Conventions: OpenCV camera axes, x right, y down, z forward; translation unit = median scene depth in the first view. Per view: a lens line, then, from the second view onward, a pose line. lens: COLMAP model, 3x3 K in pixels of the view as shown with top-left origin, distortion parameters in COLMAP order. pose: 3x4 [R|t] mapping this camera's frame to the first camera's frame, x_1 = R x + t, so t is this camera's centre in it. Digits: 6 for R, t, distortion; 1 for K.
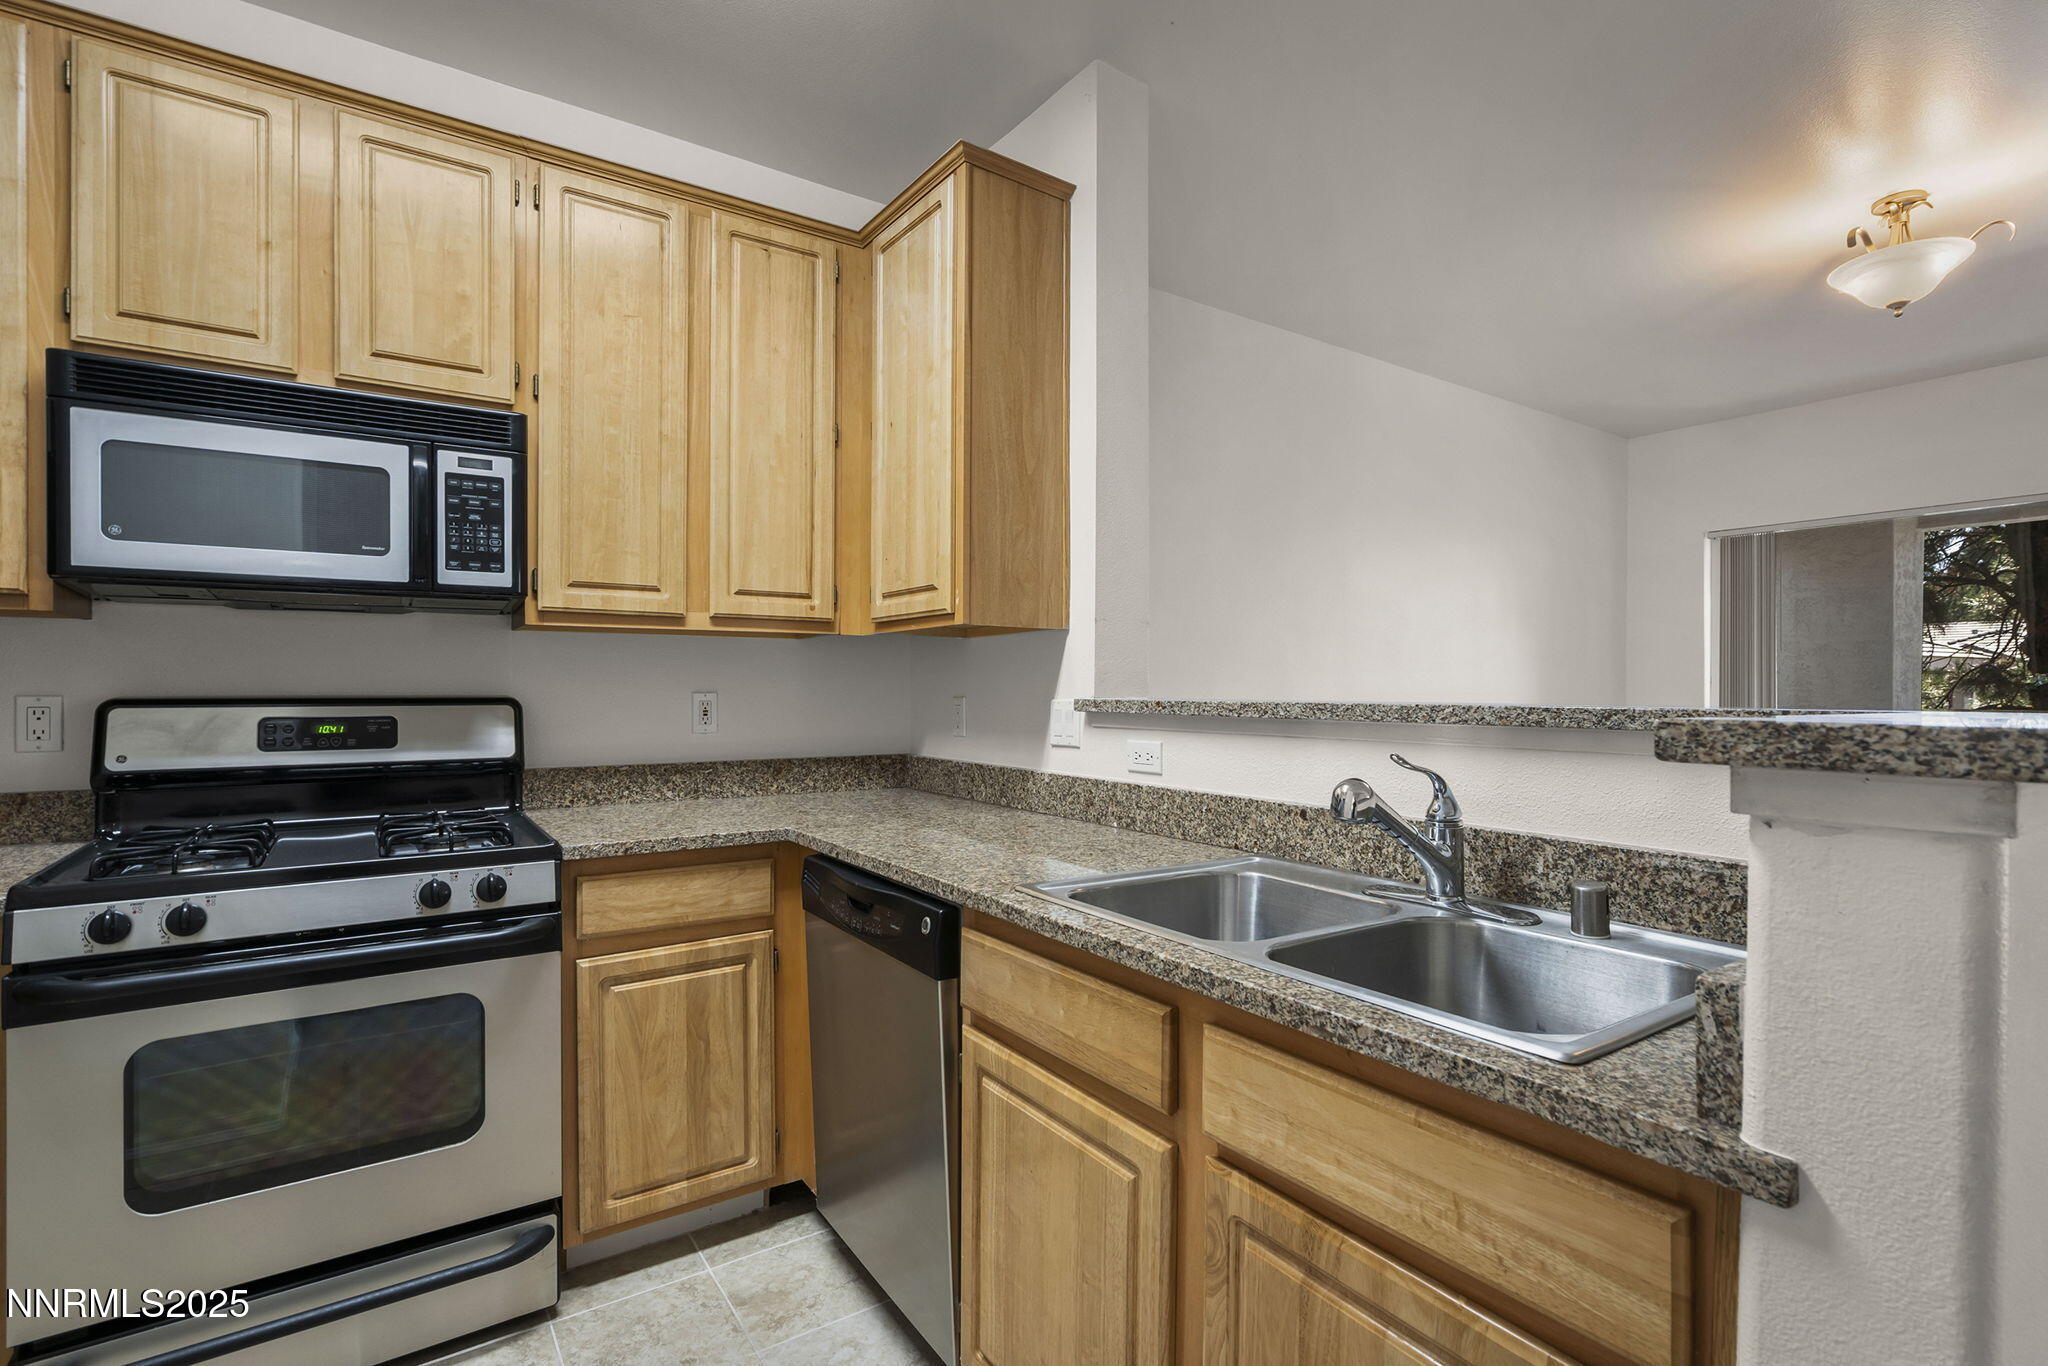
lens RADIAL K [[941.7, 0, 1019.0], [0, 941.7, 659.0], [0, 0, 1]] dist [-0.001920, 0.001099]
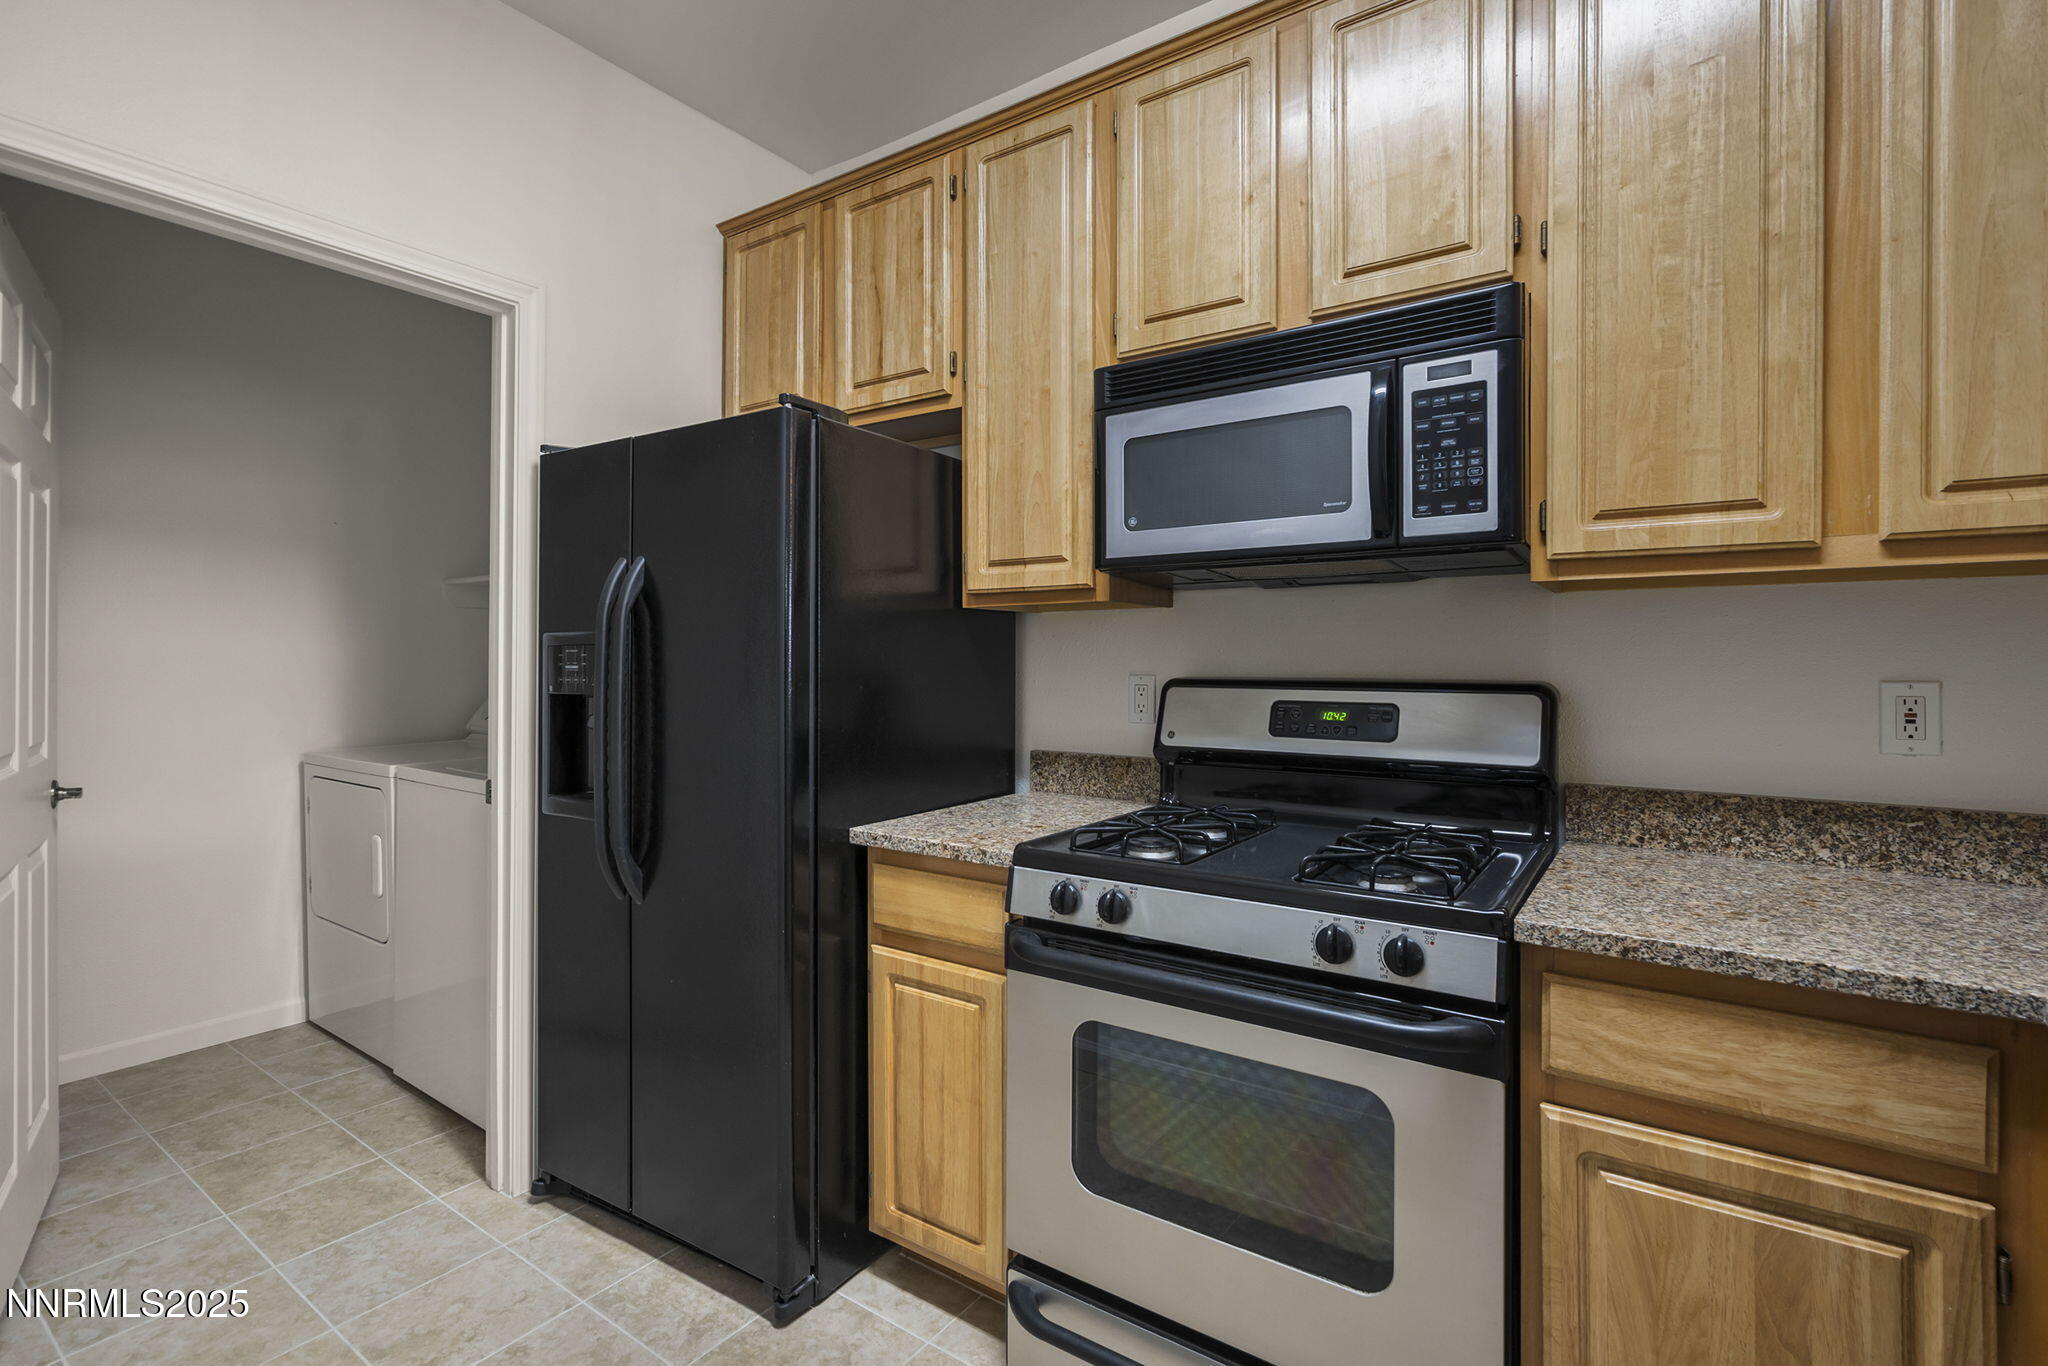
lens RADIAL K [[941.7, 0, 1019.0], [0, 941.7, 659.0], [0, 0, 1]] dist [-0.001920, 0.001099]
pose [[0.354464, -0.002743, -0.935066, -0.001776], [0.025674, 0.999647, 0.006800, 0.007137], [0.934717, -0.026417, 0.354409, 0.416684]]
